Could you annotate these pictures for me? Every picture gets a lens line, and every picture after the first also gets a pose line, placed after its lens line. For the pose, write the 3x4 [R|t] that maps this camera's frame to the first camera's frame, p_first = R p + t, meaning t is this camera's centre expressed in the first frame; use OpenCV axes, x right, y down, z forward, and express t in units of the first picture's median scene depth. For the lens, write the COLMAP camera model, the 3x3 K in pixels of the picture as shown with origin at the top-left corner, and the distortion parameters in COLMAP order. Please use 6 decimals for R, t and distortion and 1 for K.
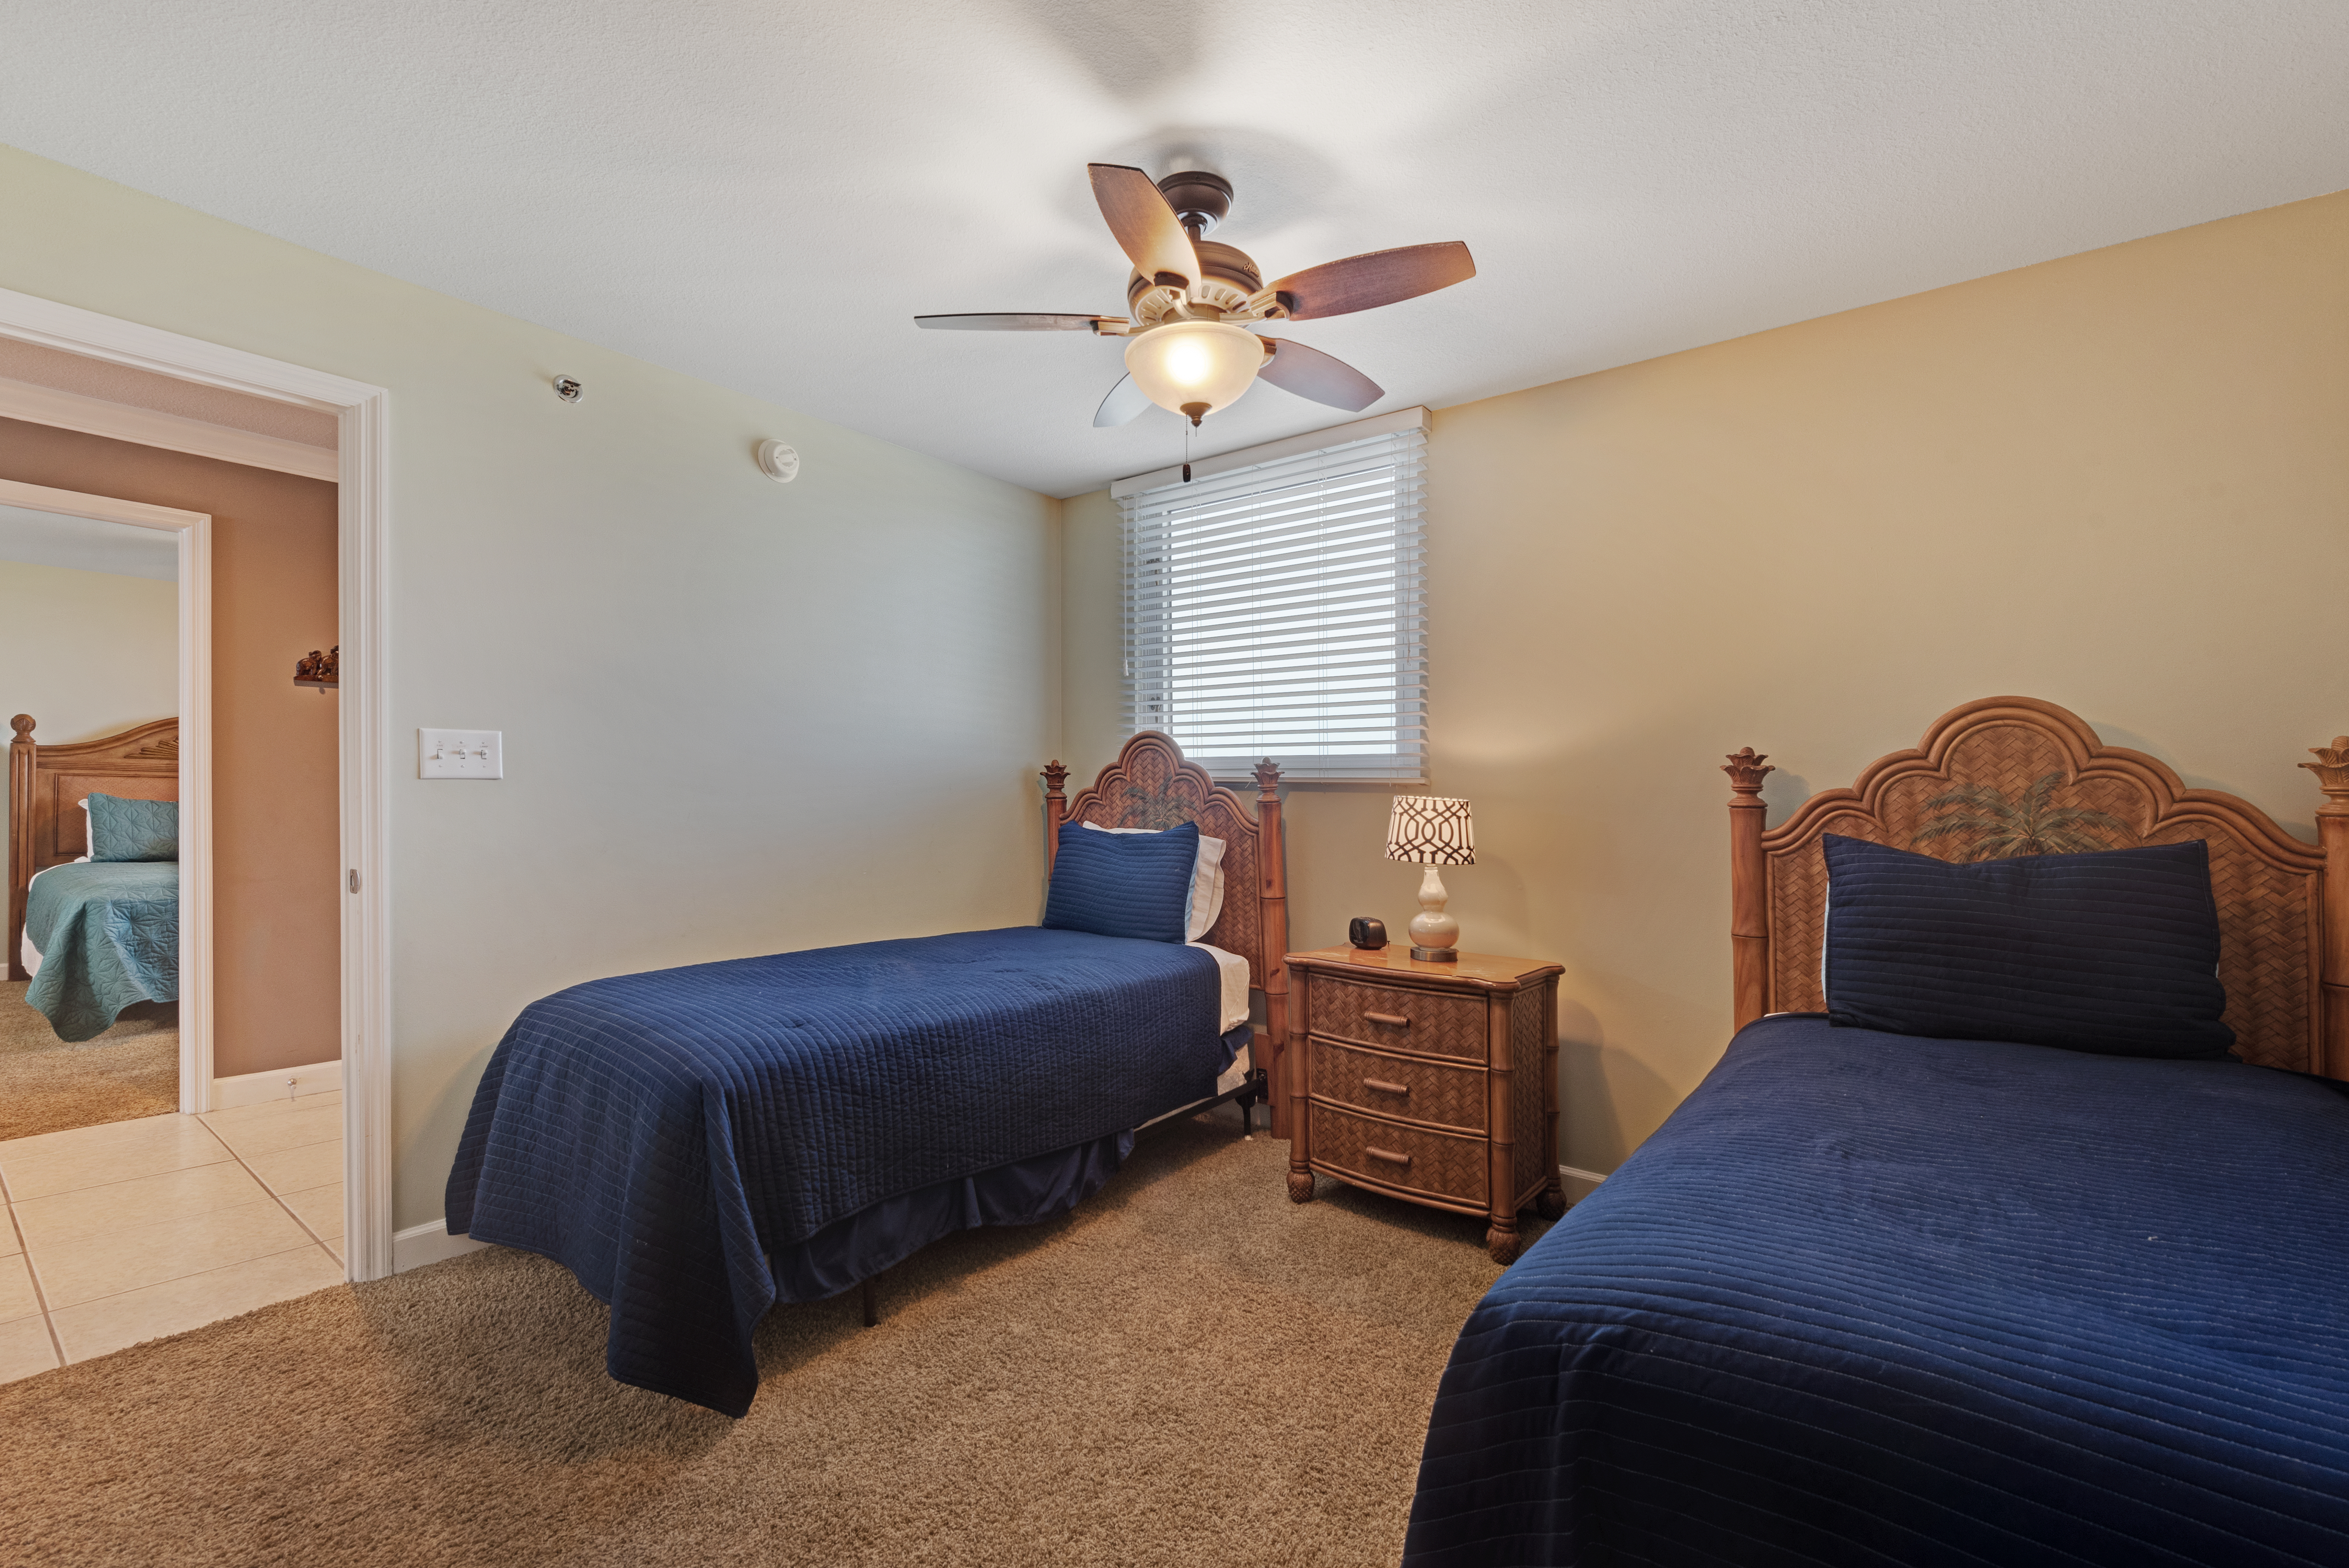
lens RADIAL K [[974.7, 0, 1174.5], [0, 974.7, 784.0], [0, 0, 1]] dist [-0.001677, -0.000173]
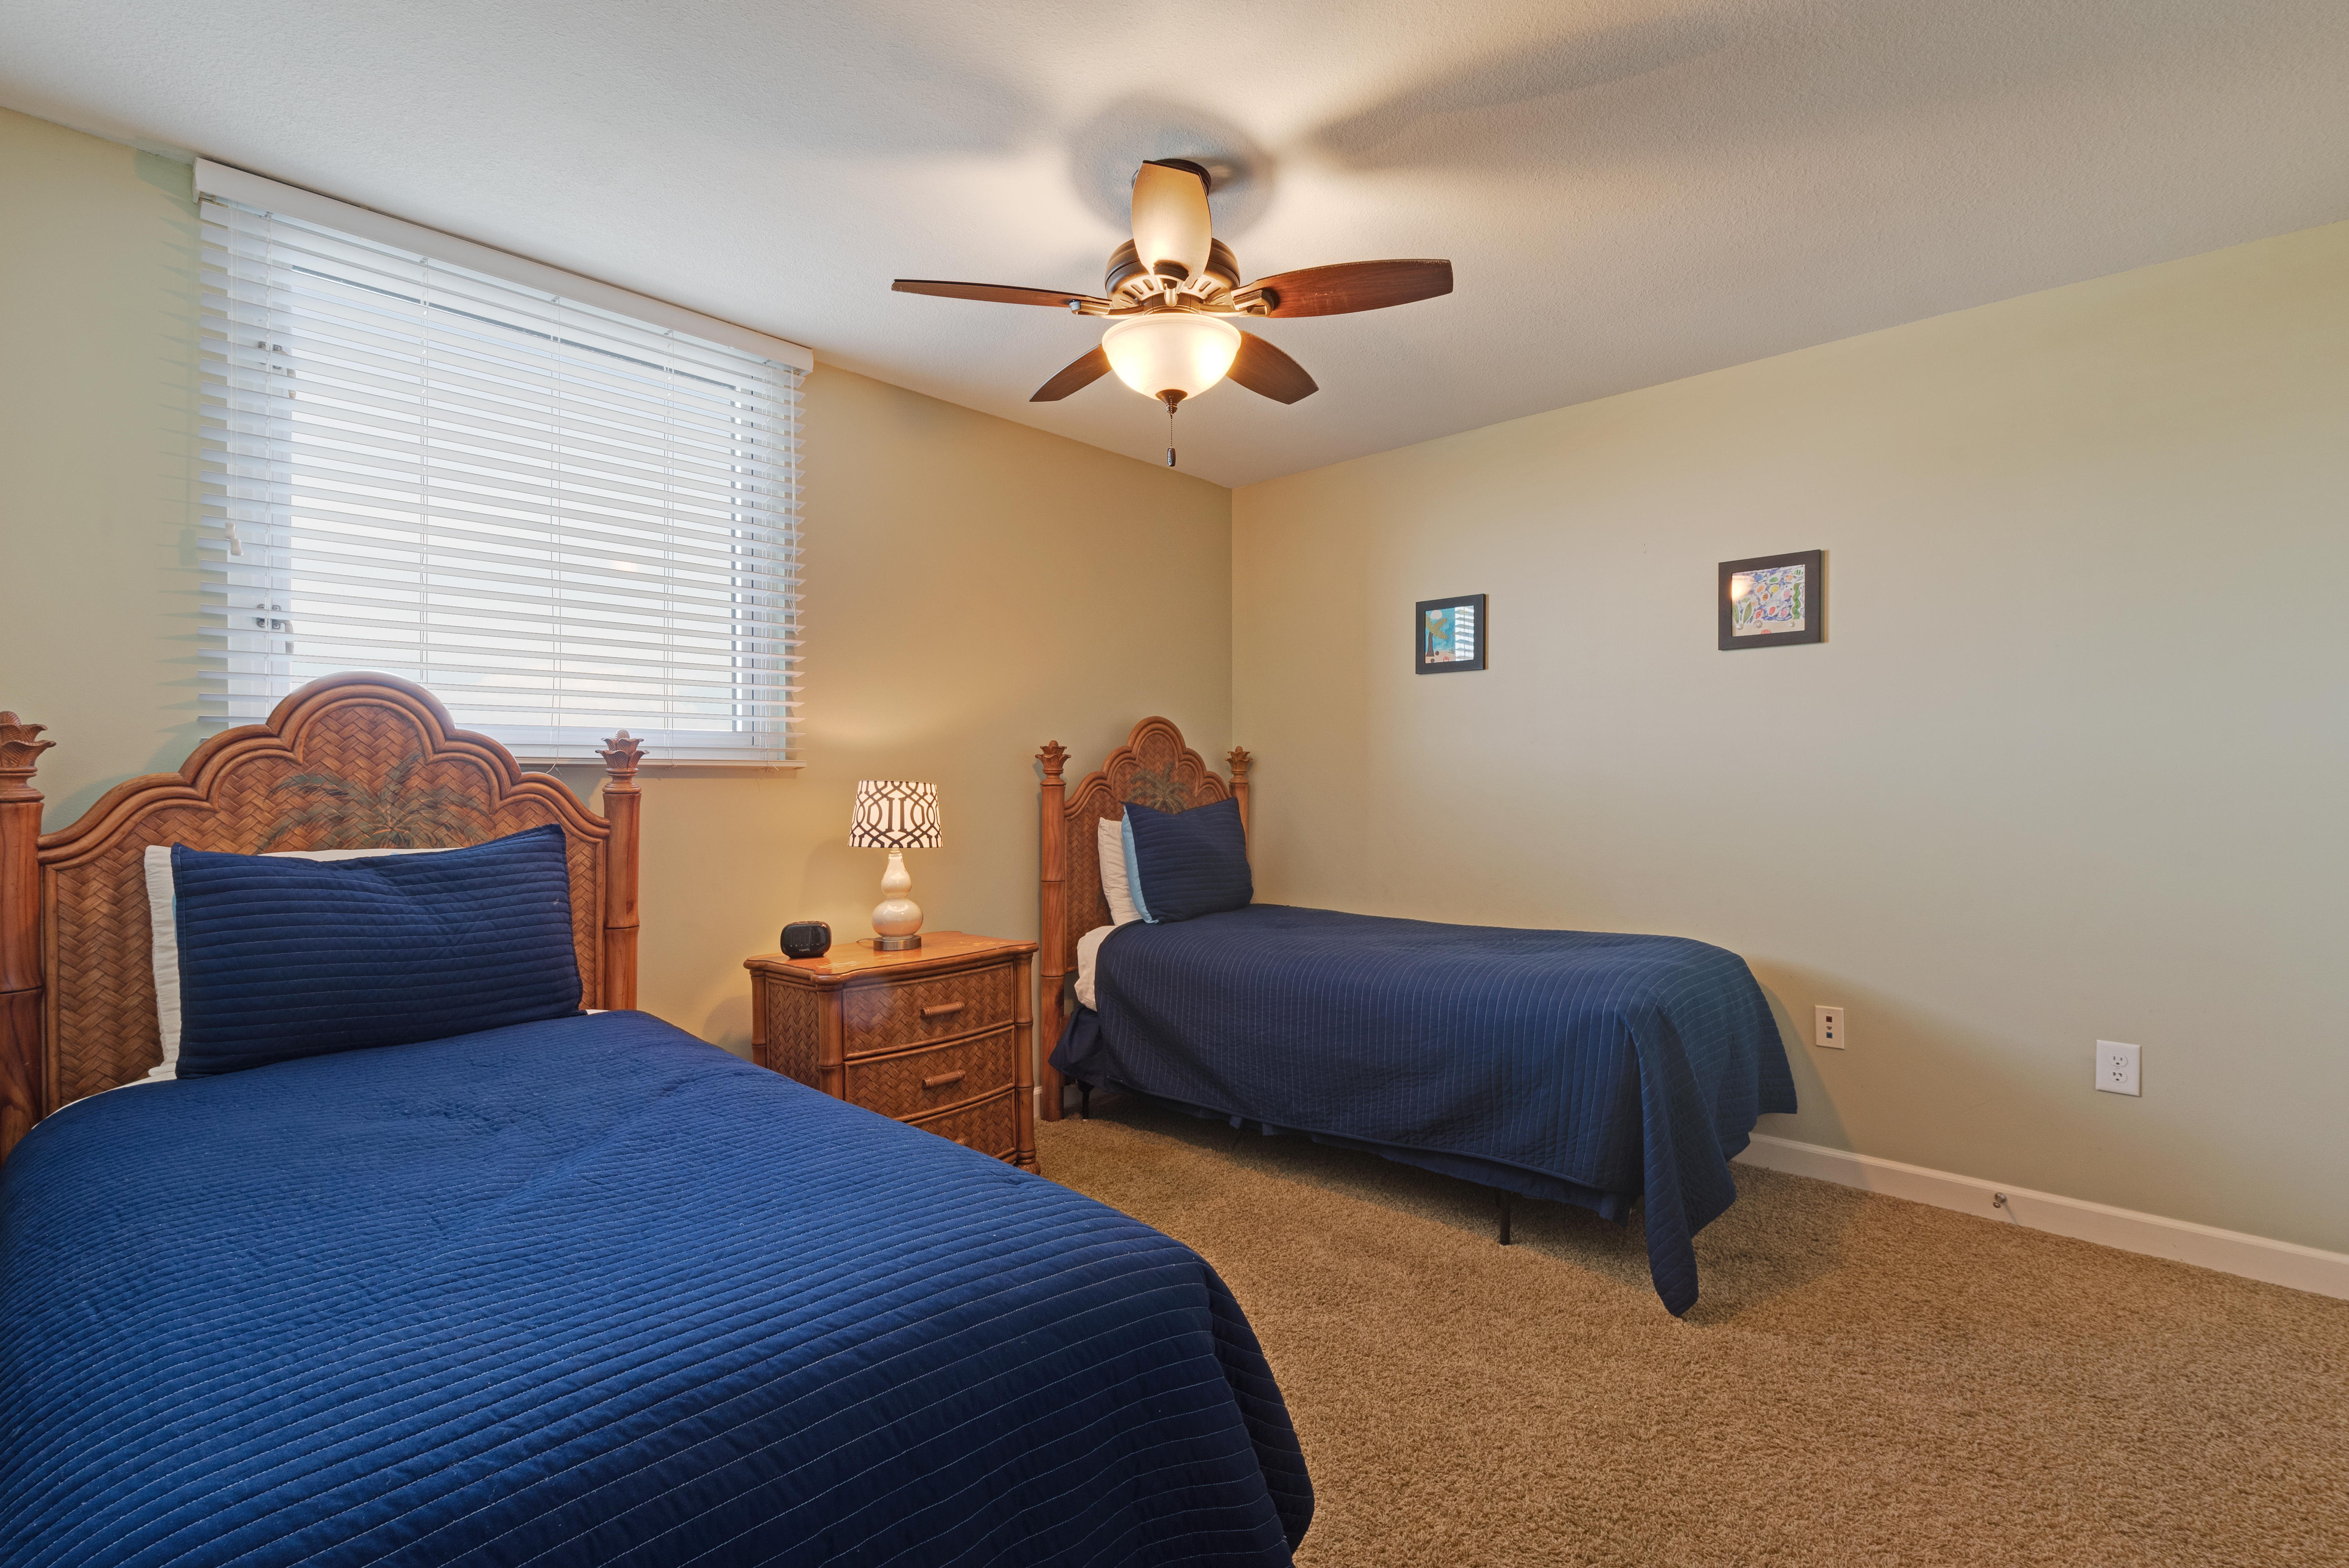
lens RADIAL K [[1148.0, 0, 1181.8], [0, 1148.0, 768.9], [0, 0, 1]] dist [0.002295, 0.000733]
pose [[0.069746, -0.000524, 0.997565, -0.761387], [-0.001215, 0.999999, 0.000610, 0.000016], [-0.997564, -0.001254, 0.069746, 0.571227]]
